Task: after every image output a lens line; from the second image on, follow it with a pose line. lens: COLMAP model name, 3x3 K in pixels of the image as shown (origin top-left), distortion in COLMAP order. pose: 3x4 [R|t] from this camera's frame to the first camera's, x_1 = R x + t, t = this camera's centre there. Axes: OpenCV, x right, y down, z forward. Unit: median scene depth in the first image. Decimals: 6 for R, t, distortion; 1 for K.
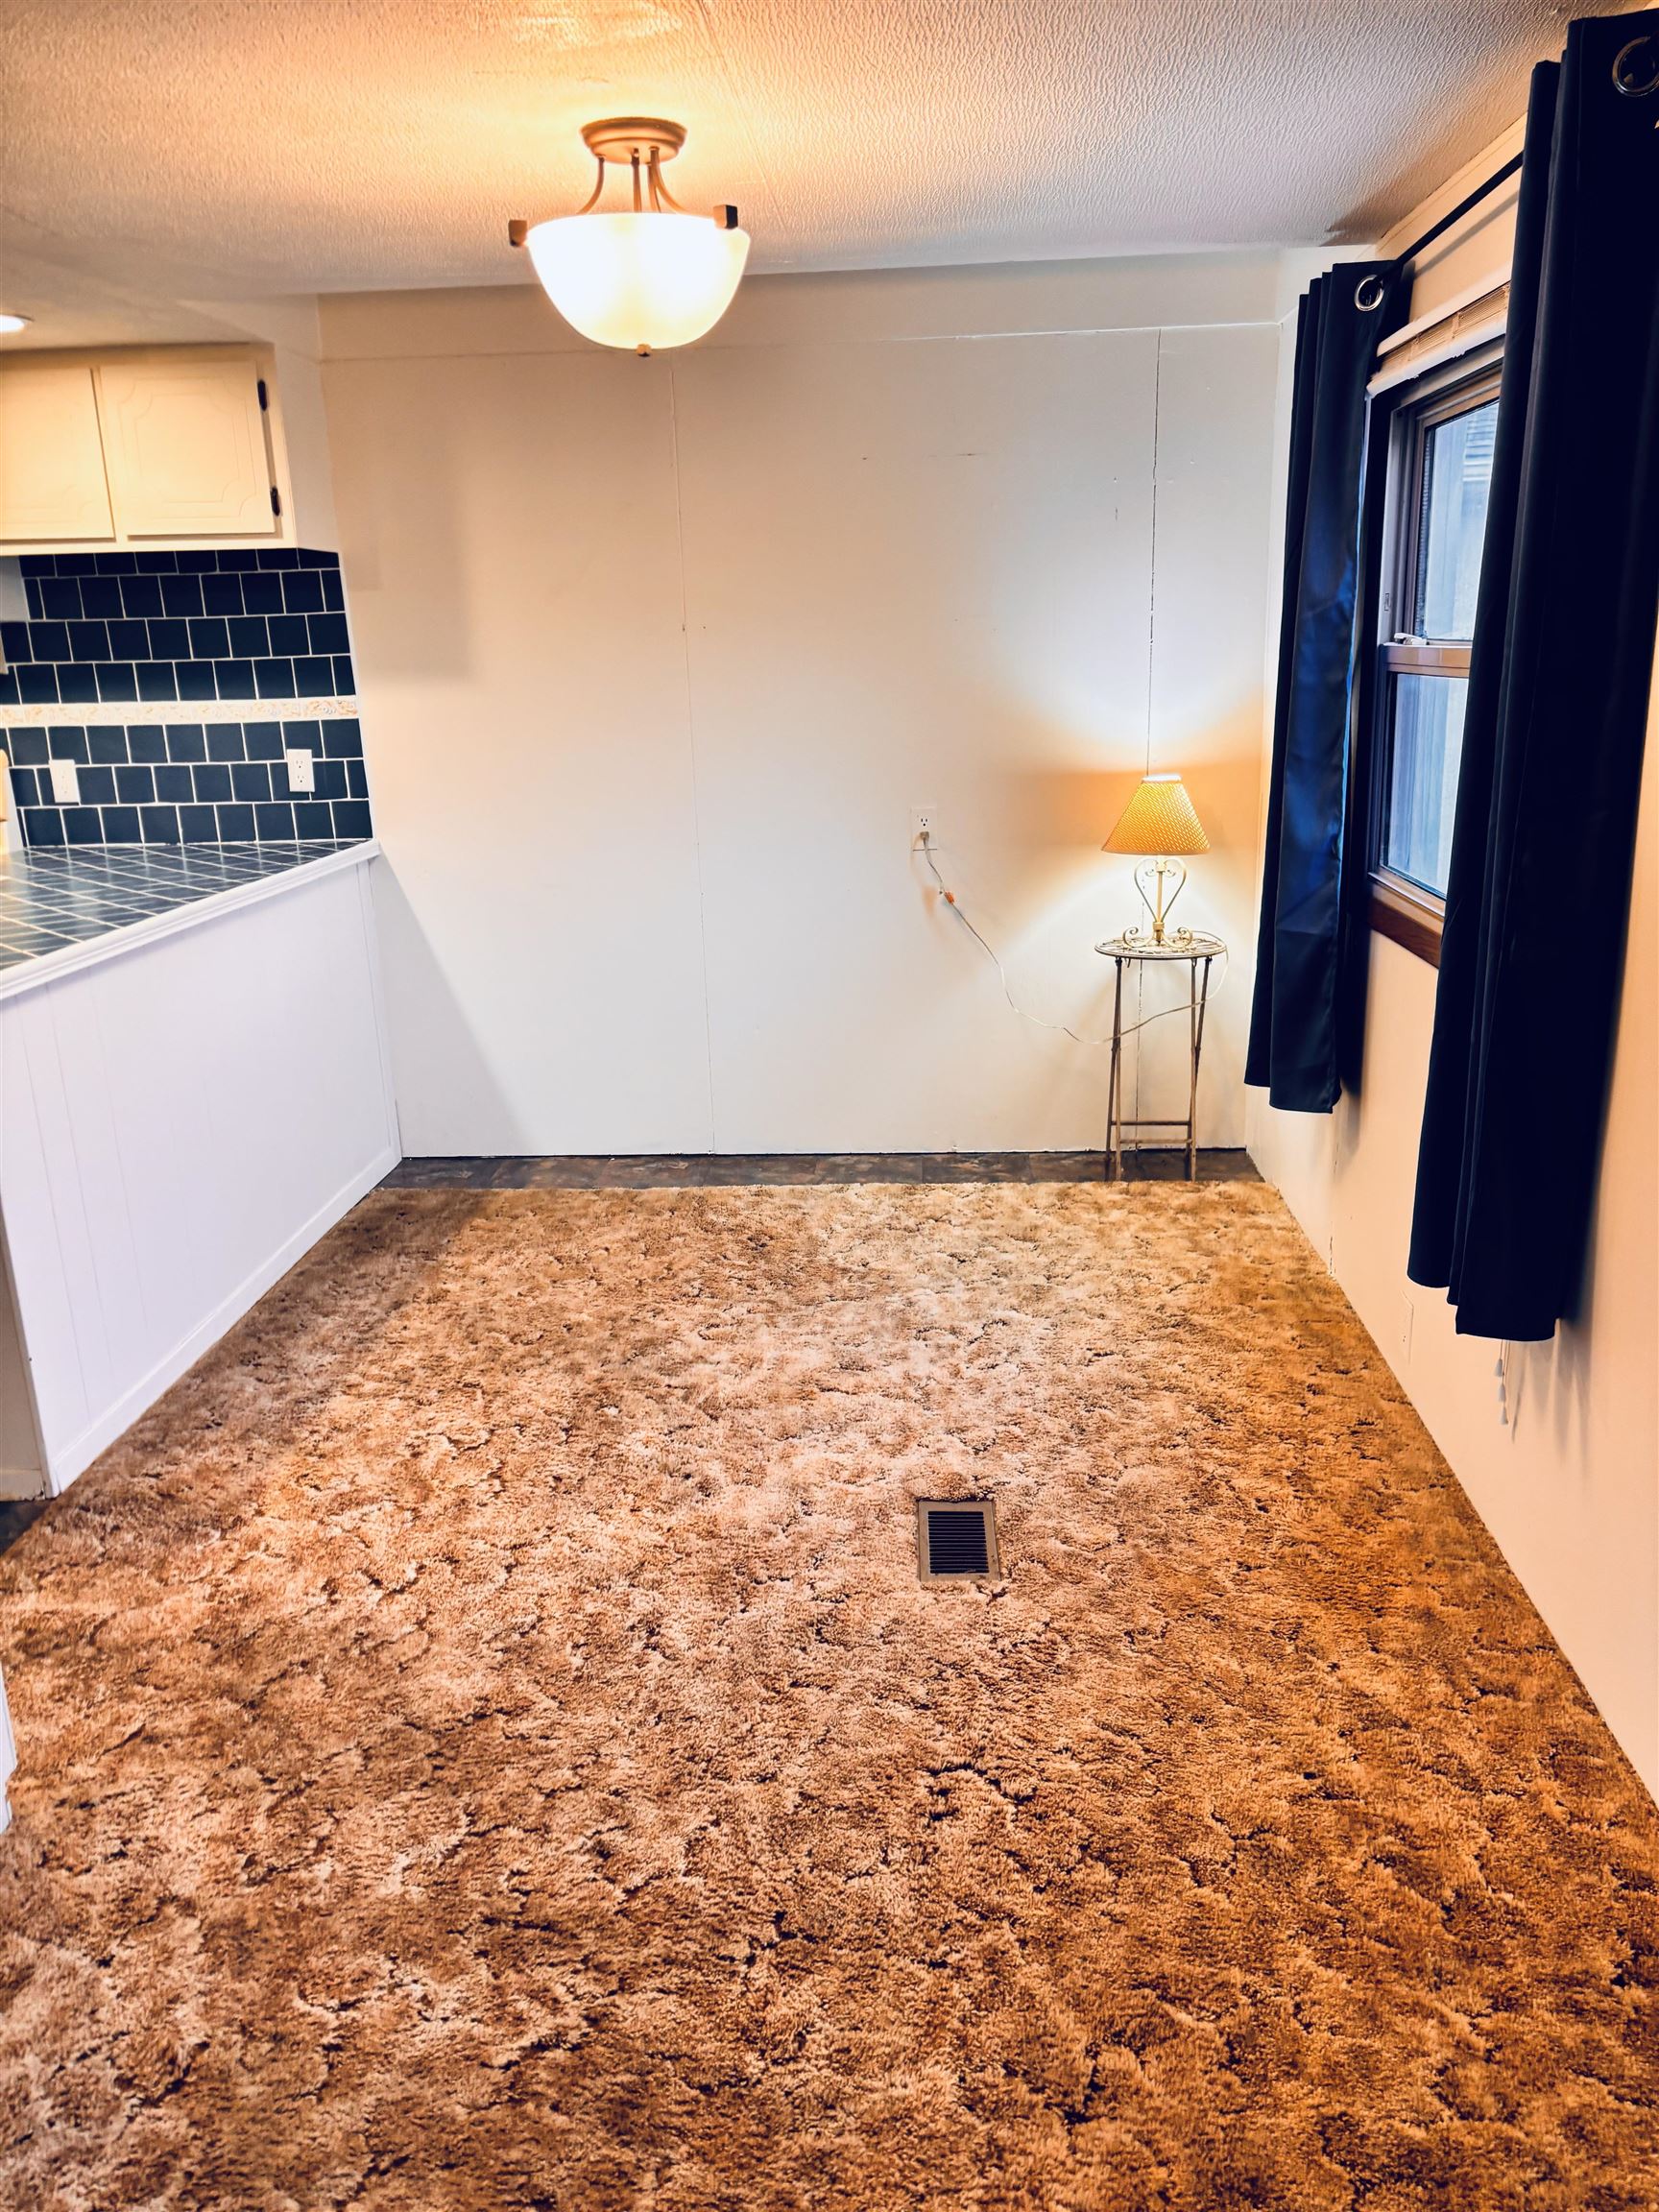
lens RADIAL K [[1665.1, 0, 827.2], [0, 1665.1, 1109.1], [0, 0, 1]] dist [0.045656, -0.062161]
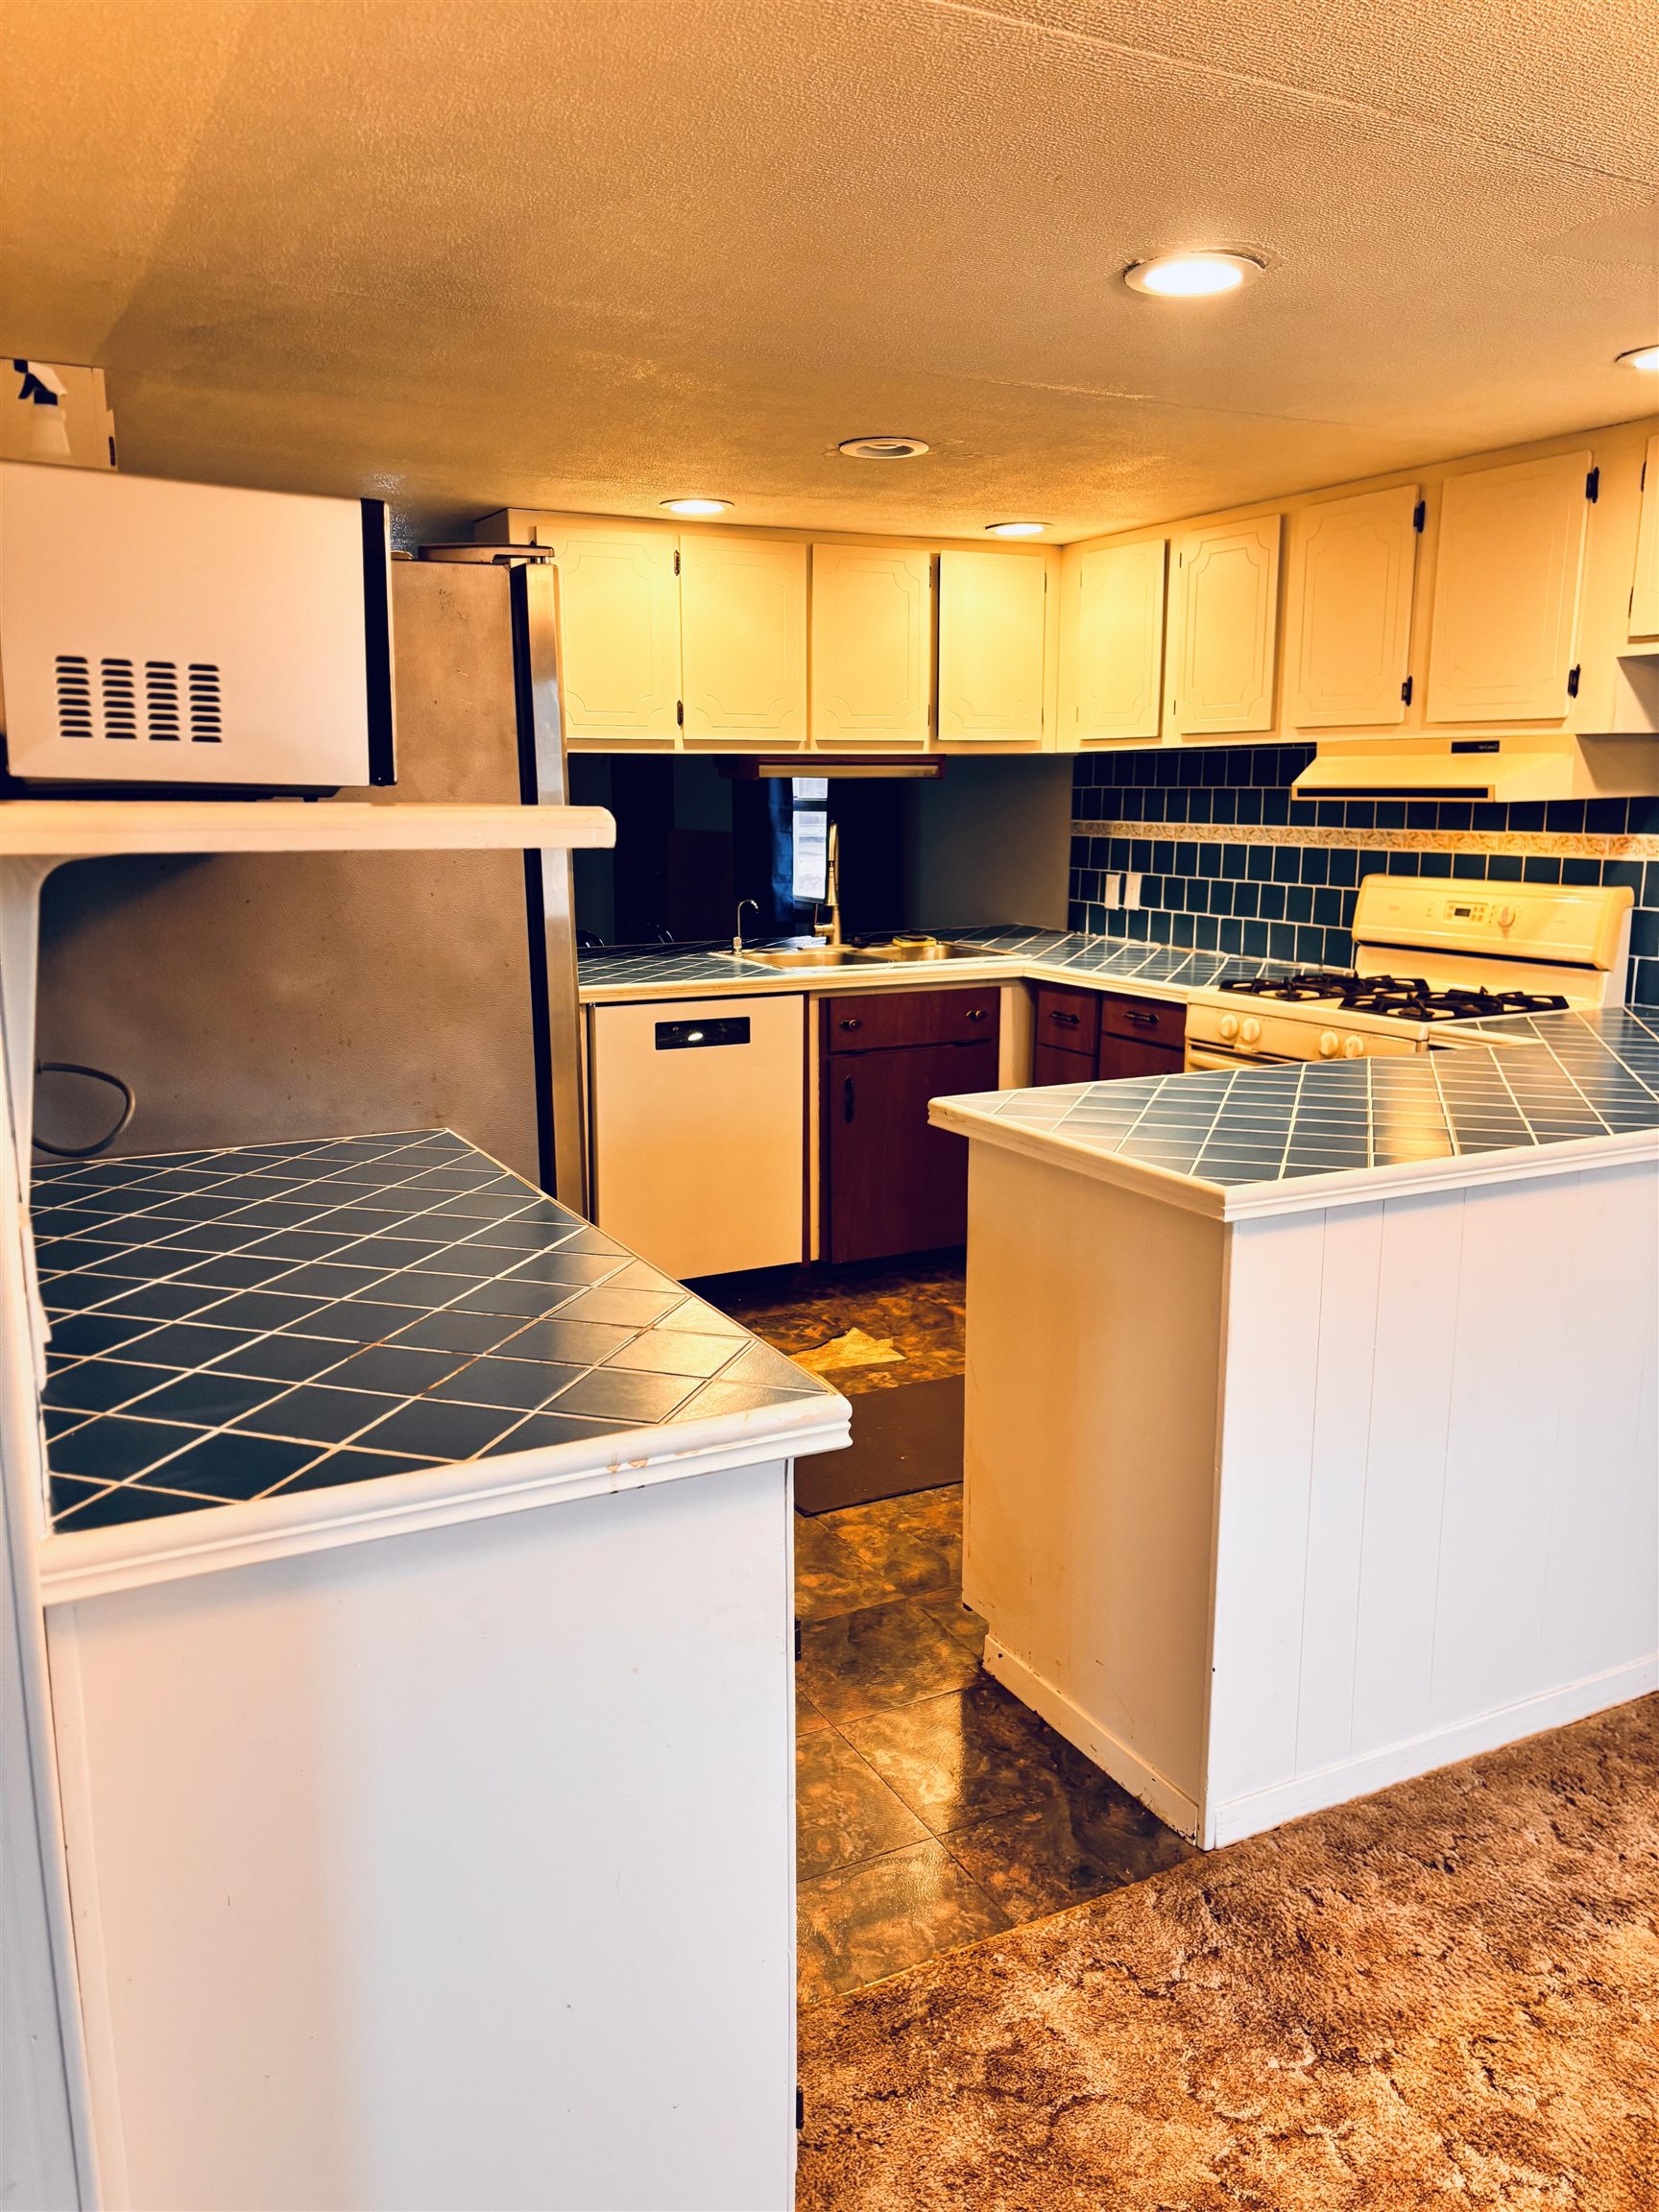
lens RADIAL K [[1665.1, 0, 831.8], [0, 1665.1, 1101.2], [0, 0, 1]] dist [0.045656, -0.062161]
pose [[0.515894, 0.194575, -0.834263, 0.022385], [-0.252484, 0.965140, 0.068968, -0.108168], [0.818600, 0.175058, 0.547037, 0.385901]]
